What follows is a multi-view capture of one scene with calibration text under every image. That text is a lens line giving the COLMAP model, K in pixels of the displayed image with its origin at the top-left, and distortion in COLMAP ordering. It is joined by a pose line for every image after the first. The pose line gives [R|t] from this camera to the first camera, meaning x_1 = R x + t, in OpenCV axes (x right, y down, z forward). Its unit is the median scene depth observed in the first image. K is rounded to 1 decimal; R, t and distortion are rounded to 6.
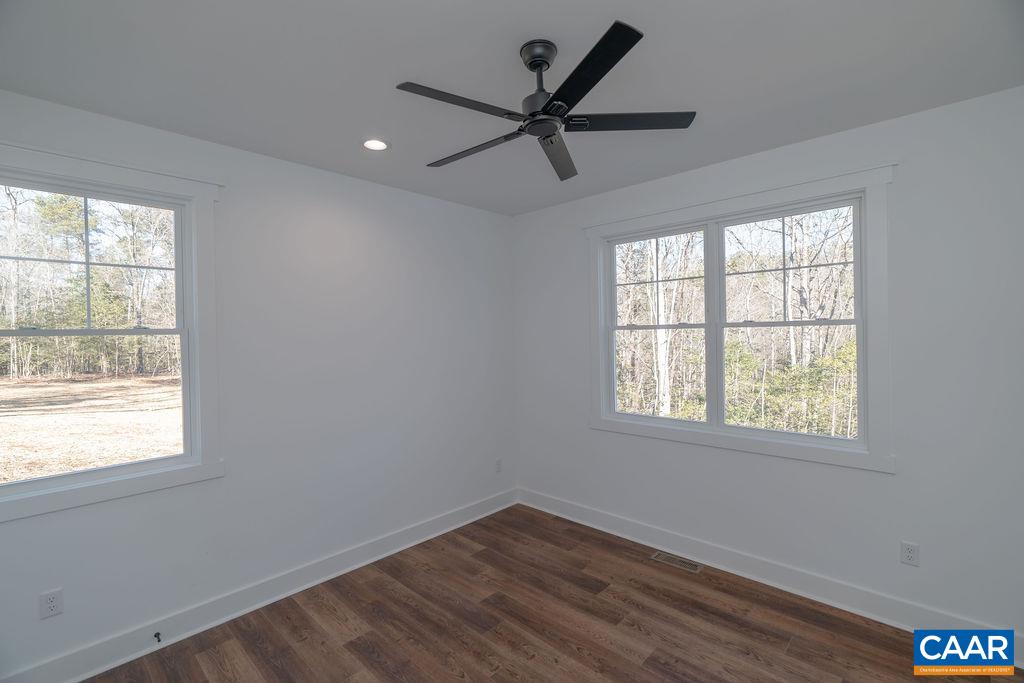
lens RADIAL K [[458.6, 0, 510.8], [0, 458.6, 337.9], [0, 0, 1]] dist [-0.004214, 0.000140]
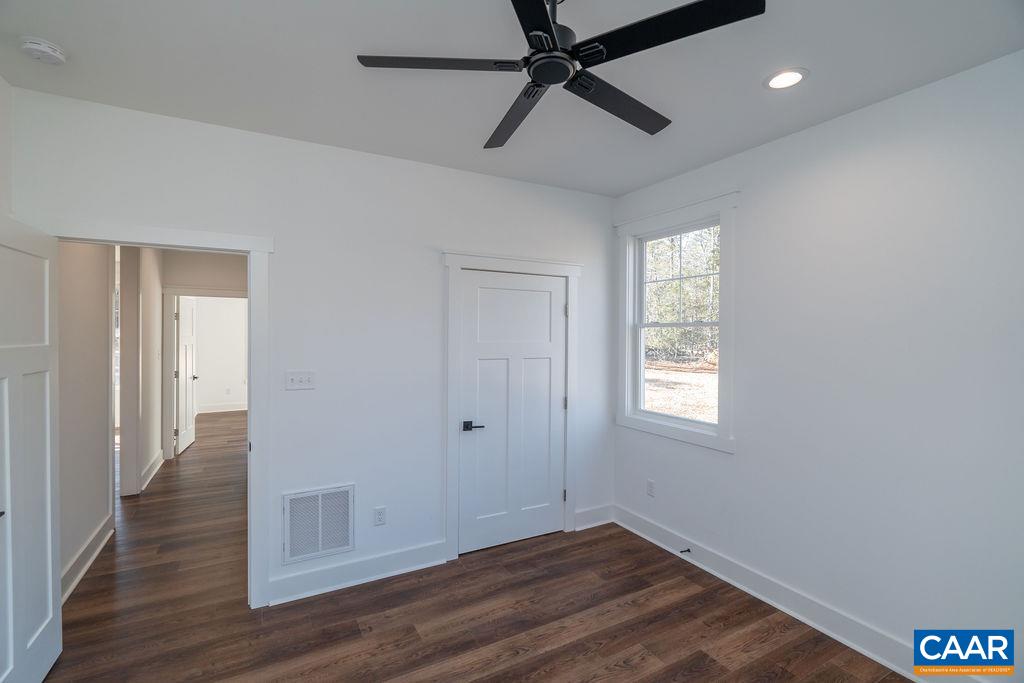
lens RADIAL K [[458.6, 0, 510.8], [0, 458.6, 337.9], [0, 0, 1]] dist [-0.004214, 0.000140]
pose [[-0.294226, 0.030935, -0.955235, 0.613129], [-0.008210, 0.999357, 0.034893, -0.016034], [0.955701, 0.018109, -0.293783, 0.834008]]
